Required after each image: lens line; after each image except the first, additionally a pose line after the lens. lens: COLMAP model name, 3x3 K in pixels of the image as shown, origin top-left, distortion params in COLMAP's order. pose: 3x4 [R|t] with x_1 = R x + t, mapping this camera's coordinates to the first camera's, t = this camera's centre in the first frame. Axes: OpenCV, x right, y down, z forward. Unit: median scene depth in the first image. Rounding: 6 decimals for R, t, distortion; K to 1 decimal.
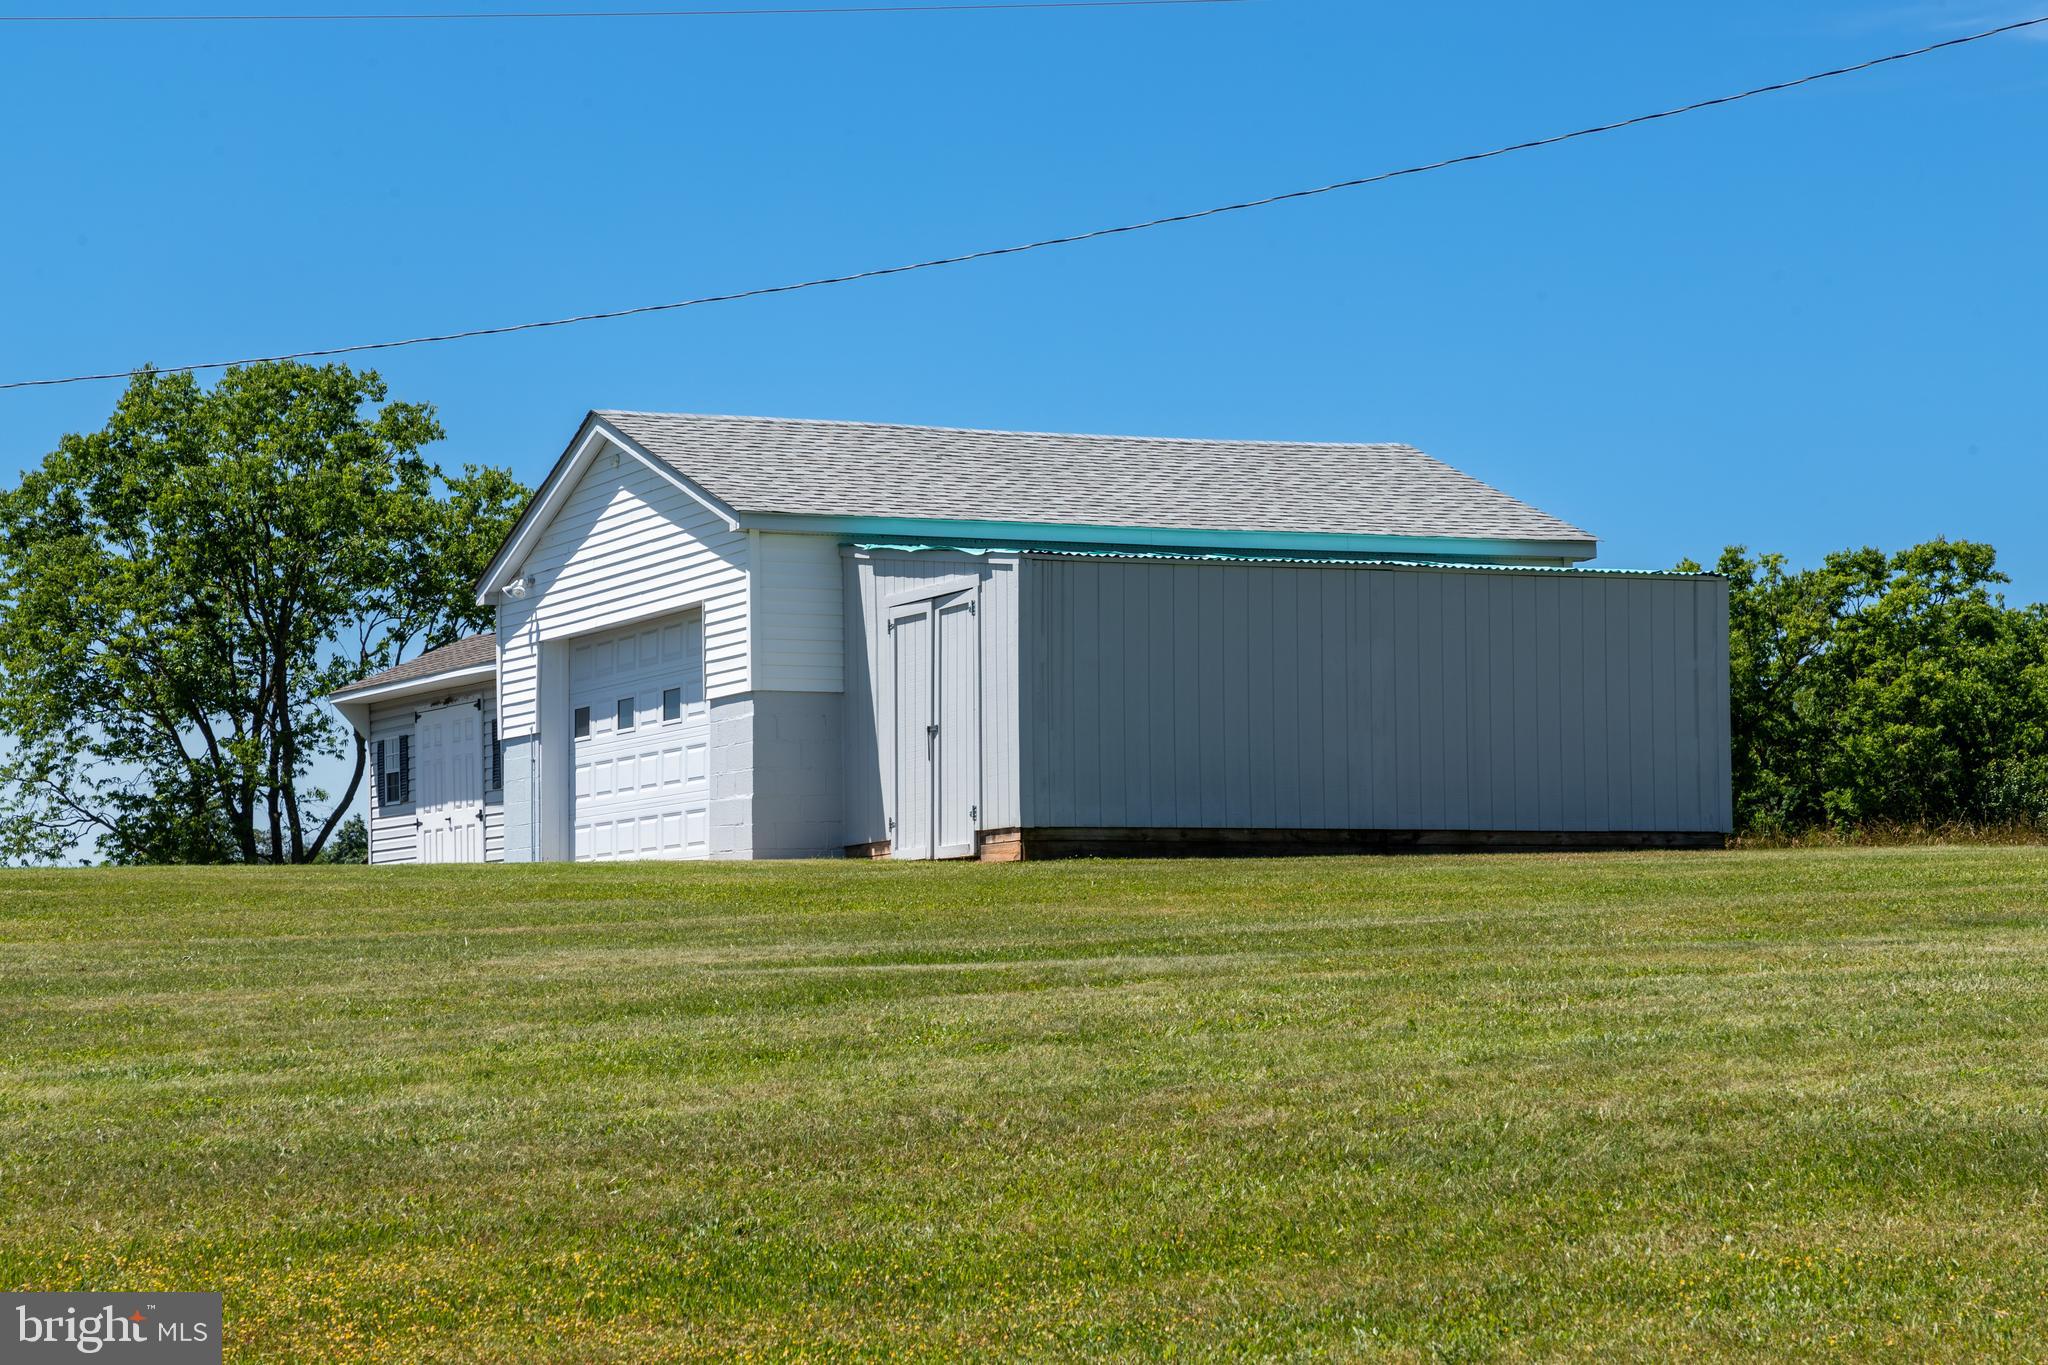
lens RADIAL K [[4825.0, 0, 1024.0], [0, 4825.0, 682.5], [0, 0, 1]] dist [0.113673, -0.347972]
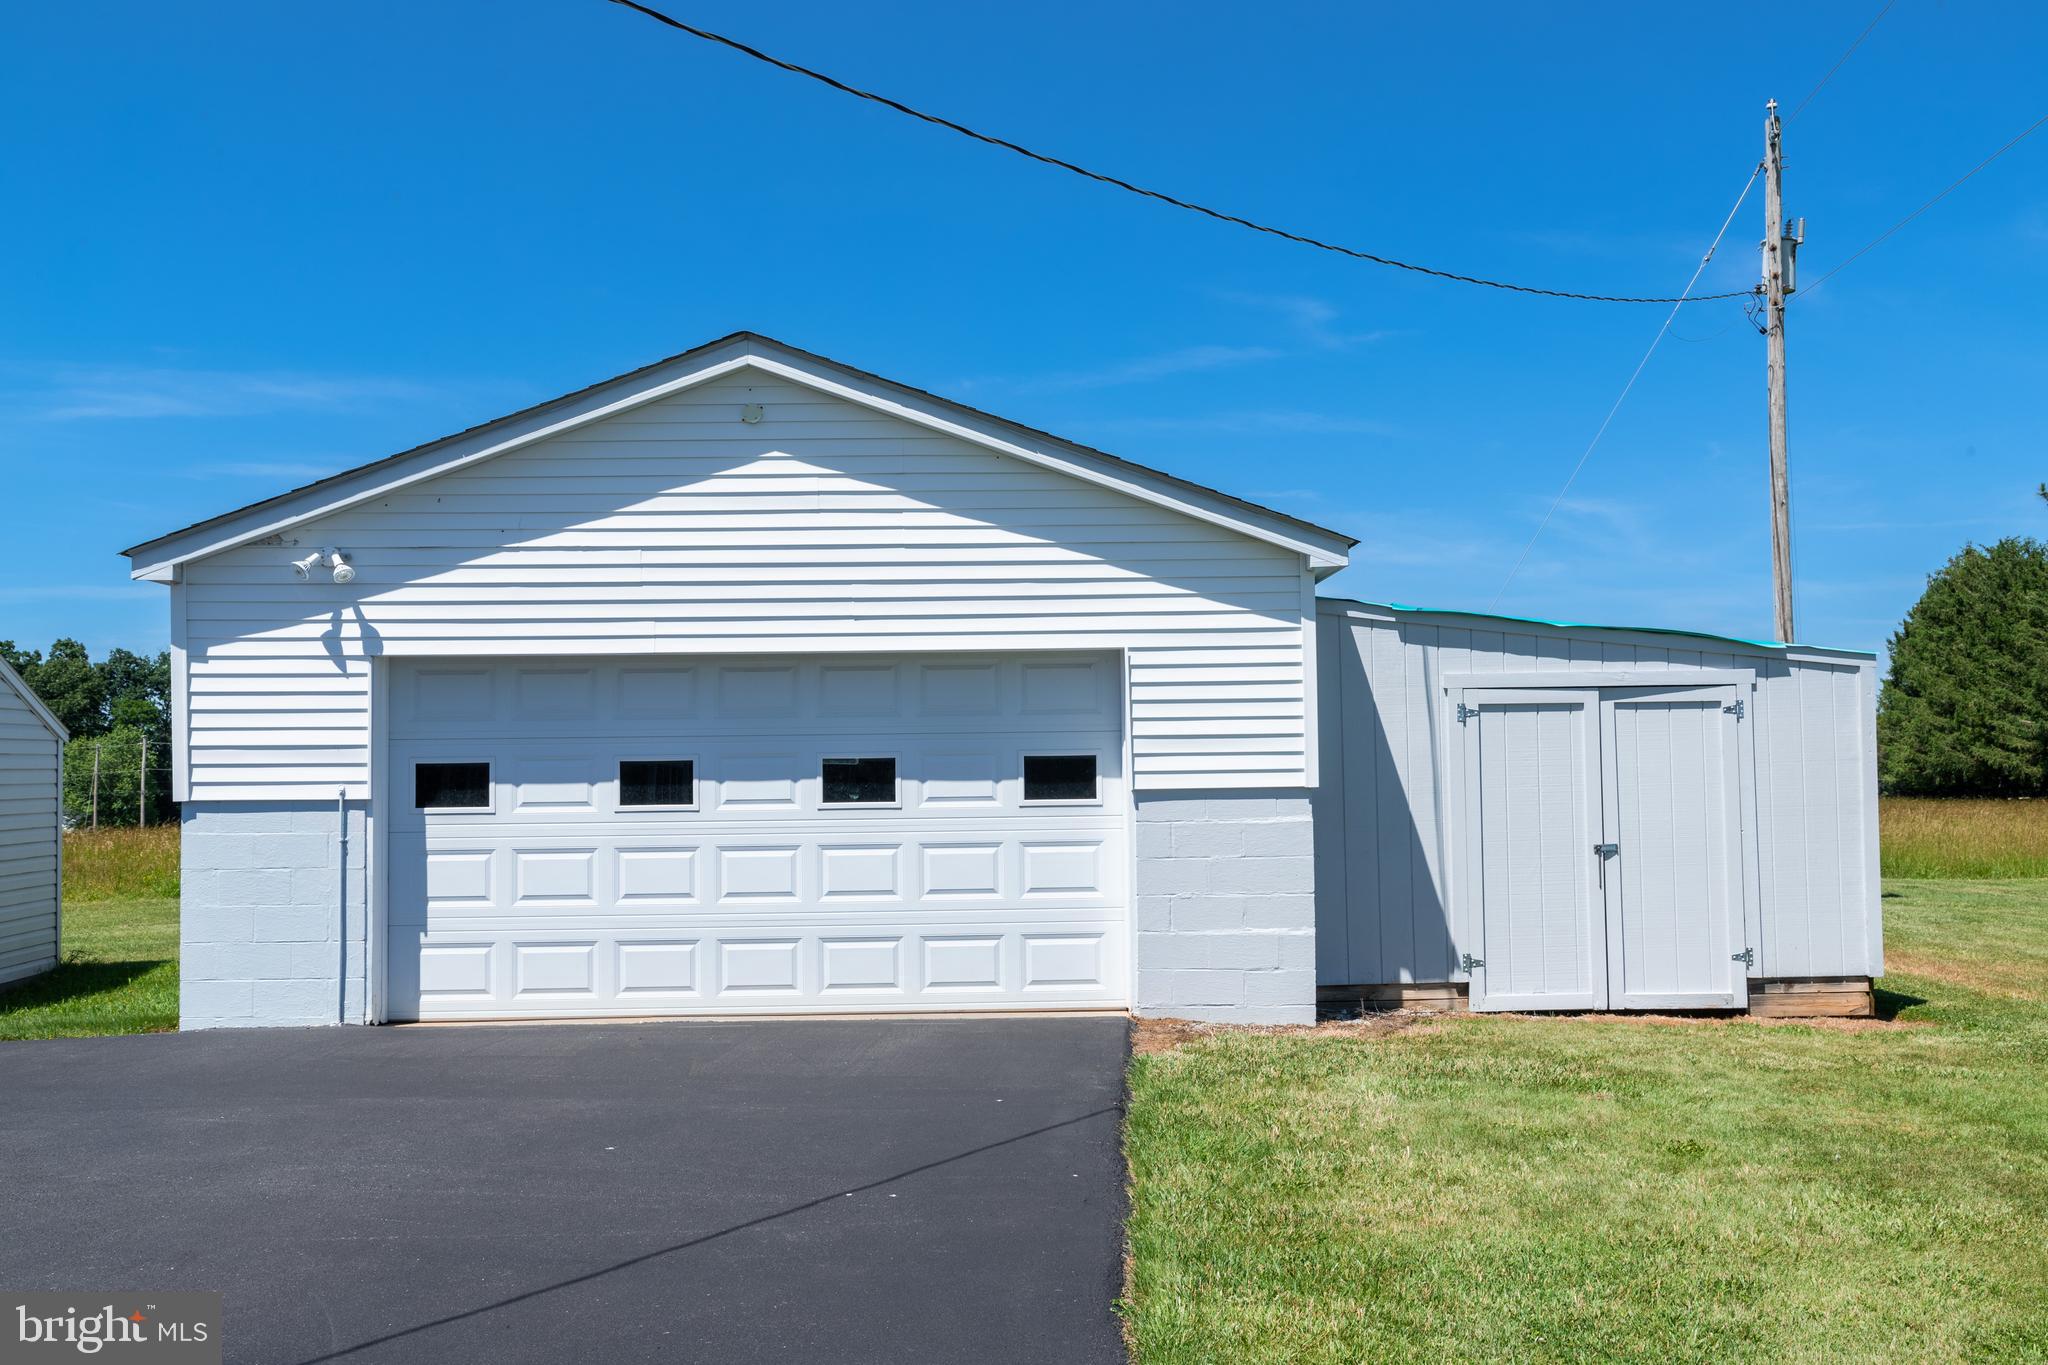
lens RADIAL K [[2075.6, 0, 1024.0], [0, 2075.6, 682.5], [0, 0, 1]] dist [-0.015549, -0.013047]
pose [[0.360369, 0.047522, 0.931599, -0.364109], [-0.058907, 0.997867, -0.028116, -0.002547], [-0.930948, -0.044746, 0.362400, 0.922809]]
